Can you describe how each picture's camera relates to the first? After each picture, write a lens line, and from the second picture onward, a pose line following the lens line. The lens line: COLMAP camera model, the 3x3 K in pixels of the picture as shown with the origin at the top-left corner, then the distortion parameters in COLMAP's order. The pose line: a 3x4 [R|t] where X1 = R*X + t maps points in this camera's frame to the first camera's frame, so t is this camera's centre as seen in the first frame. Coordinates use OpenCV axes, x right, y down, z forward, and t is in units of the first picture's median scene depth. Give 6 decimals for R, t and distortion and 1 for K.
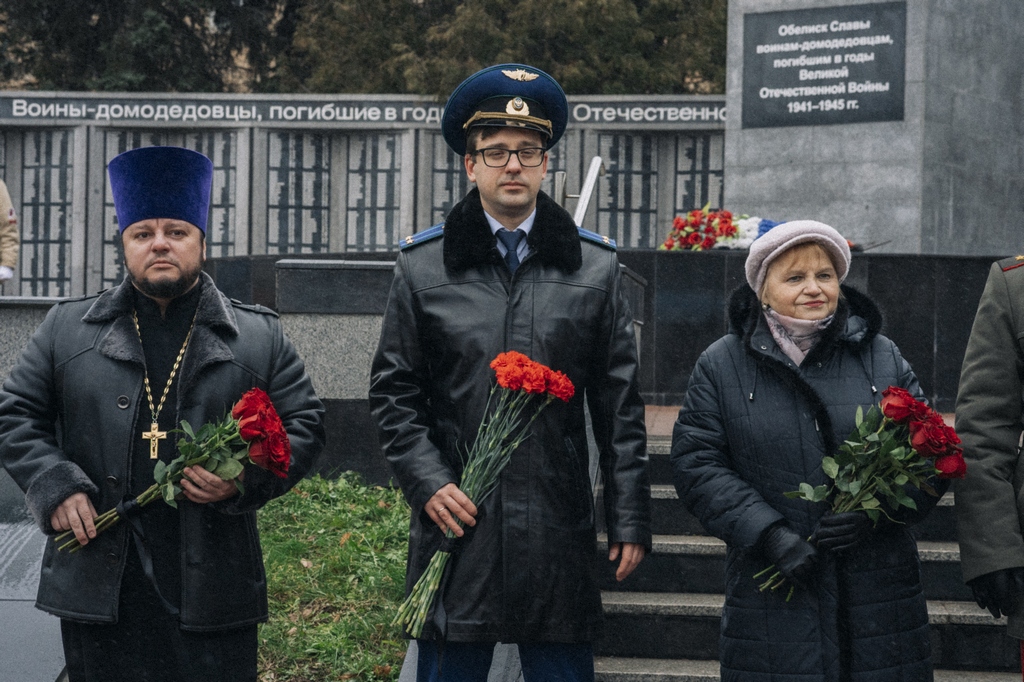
lens RADIAL K [[2488.3, 0, 488.6], [0, 2488.3, 326.1], [0, 0, 1]] dist [0.388077, 0.000000]
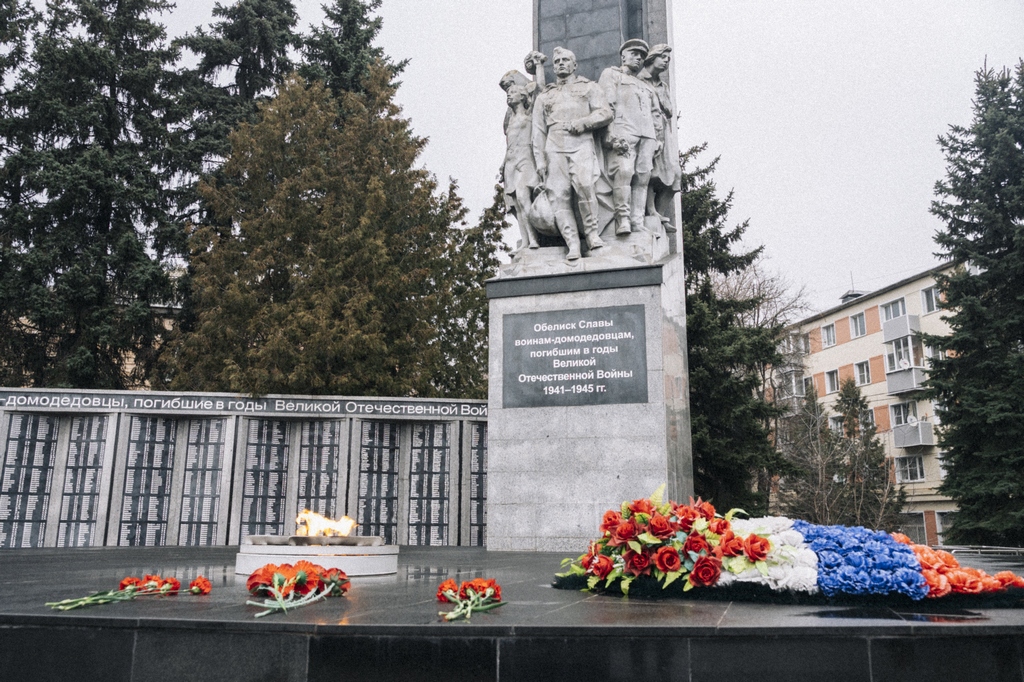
lens RADIAL K [[831.0, 0, 499.7], [0, 831.0, 334.3], [0, 0, 1]] dist [-0.013355, 0.015806]
pose [[0.971341, 0.045103, 0.233370, 0.005244], [0.002980, 0.979443, -0.201698, -0.026695], [-0.237670, 0.196613, 0.951239, 0.490138]]
